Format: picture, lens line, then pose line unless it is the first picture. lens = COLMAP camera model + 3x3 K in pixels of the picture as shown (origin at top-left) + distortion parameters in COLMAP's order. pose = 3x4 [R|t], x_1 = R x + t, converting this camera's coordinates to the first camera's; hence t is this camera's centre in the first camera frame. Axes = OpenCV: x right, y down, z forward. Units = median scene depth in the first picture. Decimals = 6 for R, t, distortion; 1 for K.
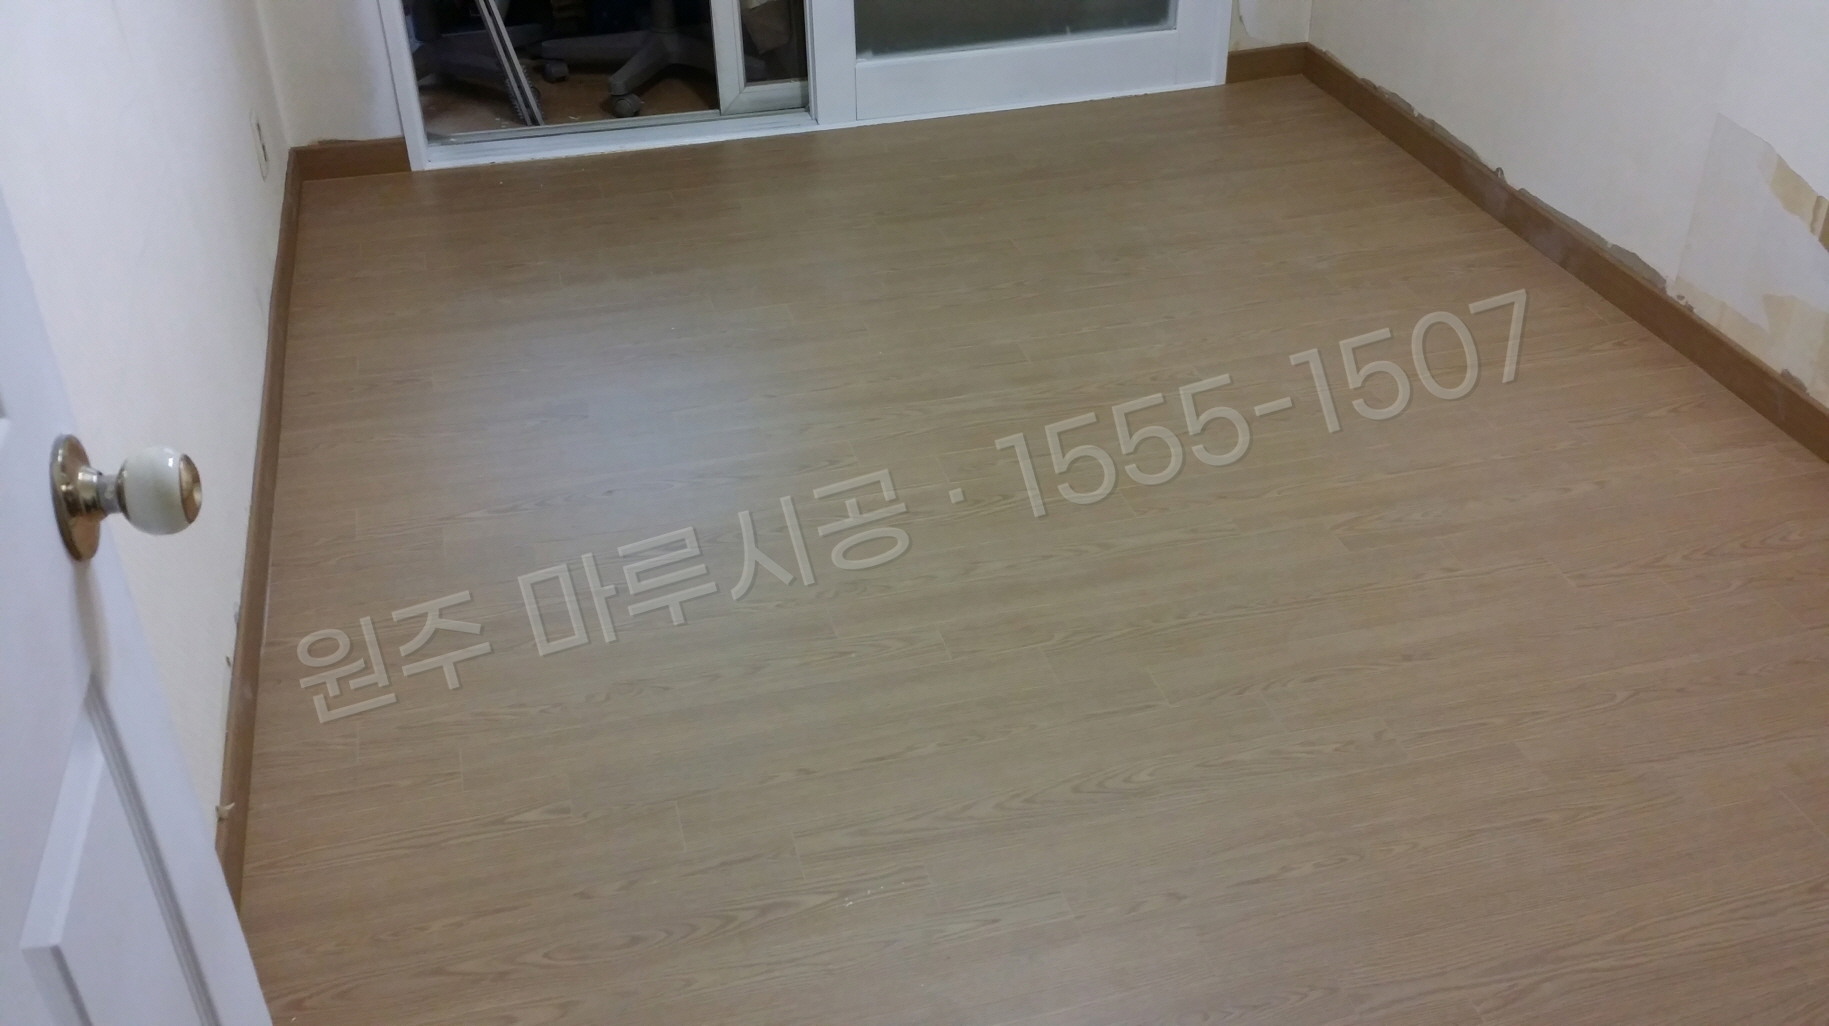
lens RADIAL K [[1671.5, 0, 914.5], [0, 1671.5, 513.0], [0, 0, 1]] dist [0.144040, -0.358822]
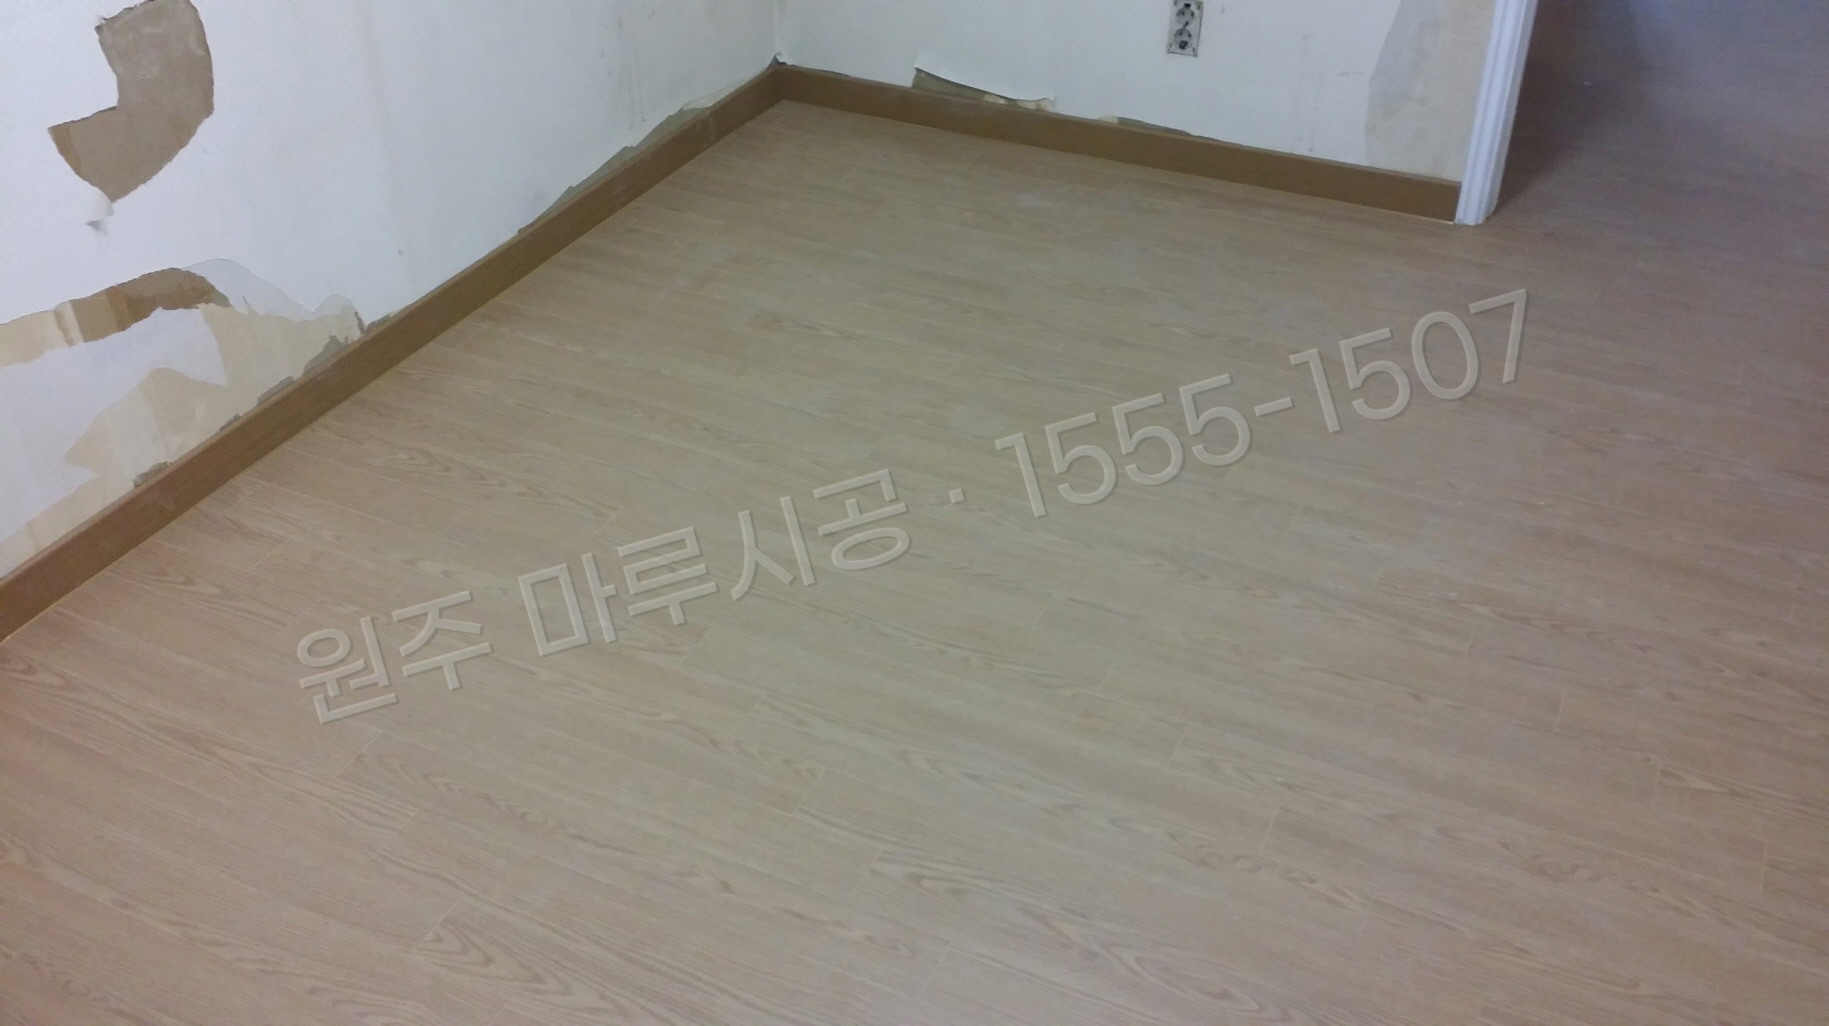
lens RADIAL K [[1671.5, 0, 914.5], [0, 1671.5, 513.0], [0, 0, 1]] dist [0.144040, -0.358822]
pose [[-0.750945, -0.373357, 0.544690, -0.326034], [0.381548, 0.427910, 0.819337, -0.780445], [-0.538983, 0.823103, -0.178883, 1.168486]]
